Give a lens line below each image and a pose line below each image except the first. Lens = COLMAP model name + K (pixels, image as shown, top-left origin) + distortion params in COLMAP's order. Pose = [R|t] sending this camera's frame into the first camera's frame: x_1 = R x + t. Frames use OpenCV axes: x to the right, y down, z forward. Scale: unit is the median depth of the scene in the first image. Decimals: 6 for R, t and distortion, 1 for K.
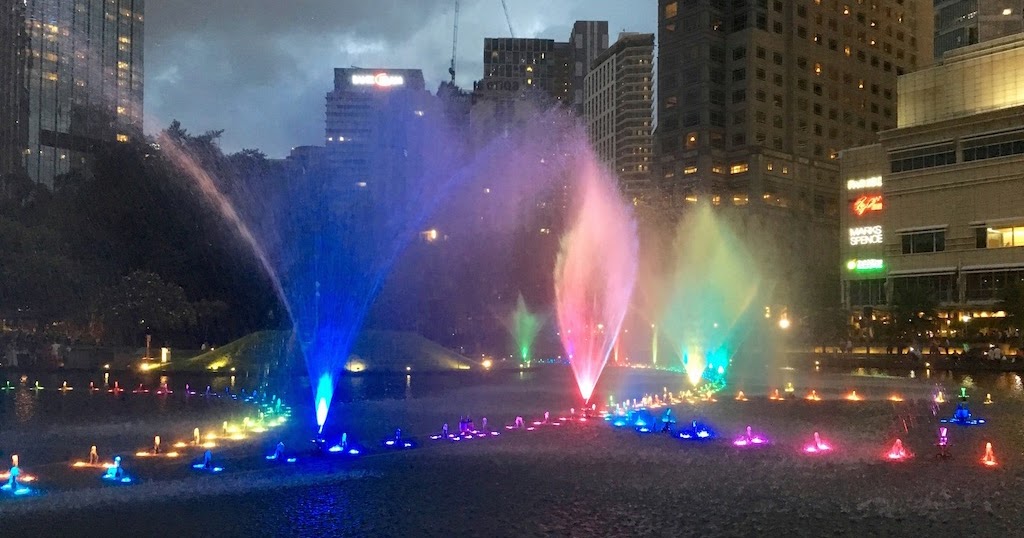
lens RADIAL K [[890.7, 0, 517.1], [0, 890.7, 297.4], [0, 0, 1]] dist [0.096296, -0.120065]
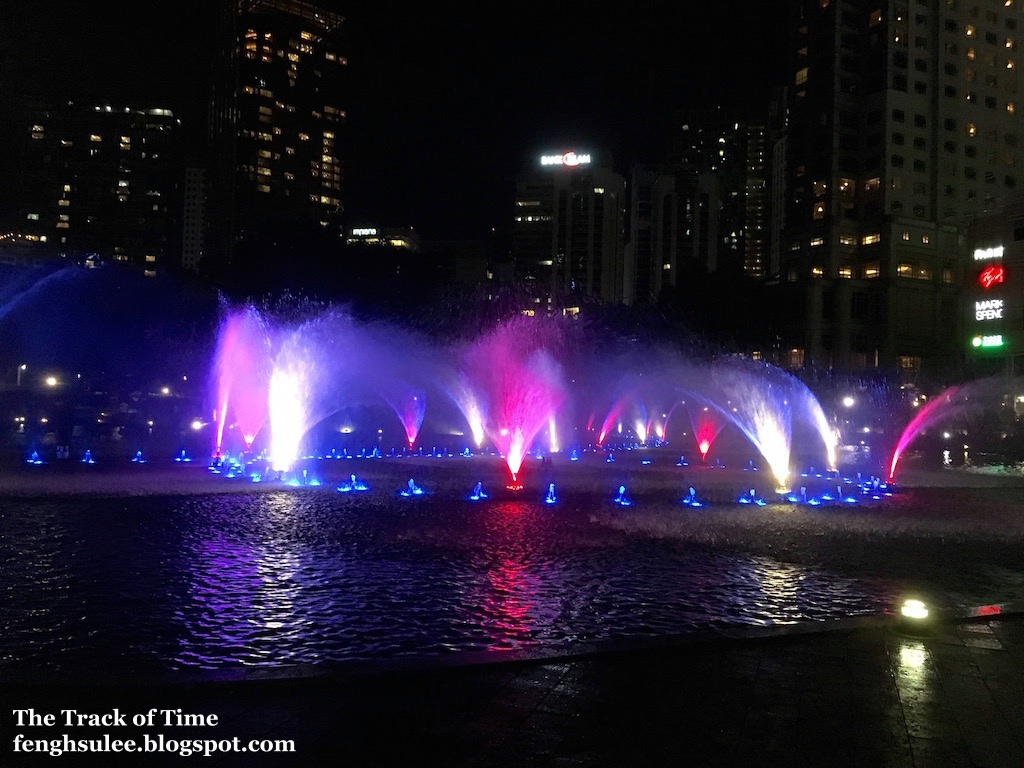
lens RADIAL K [[882.7, 0, 509.8], [0, 882.7, 384.4], [0, 0, 1]] dist [0.095574, -0.129200]
pose [[0.971730, 0.015757, -0.235567, 0.100120], [-0.012718, 0.999815, 0.014416, 0.000909], [0.235751, -0.011013, 0.971751, -0.009856]]
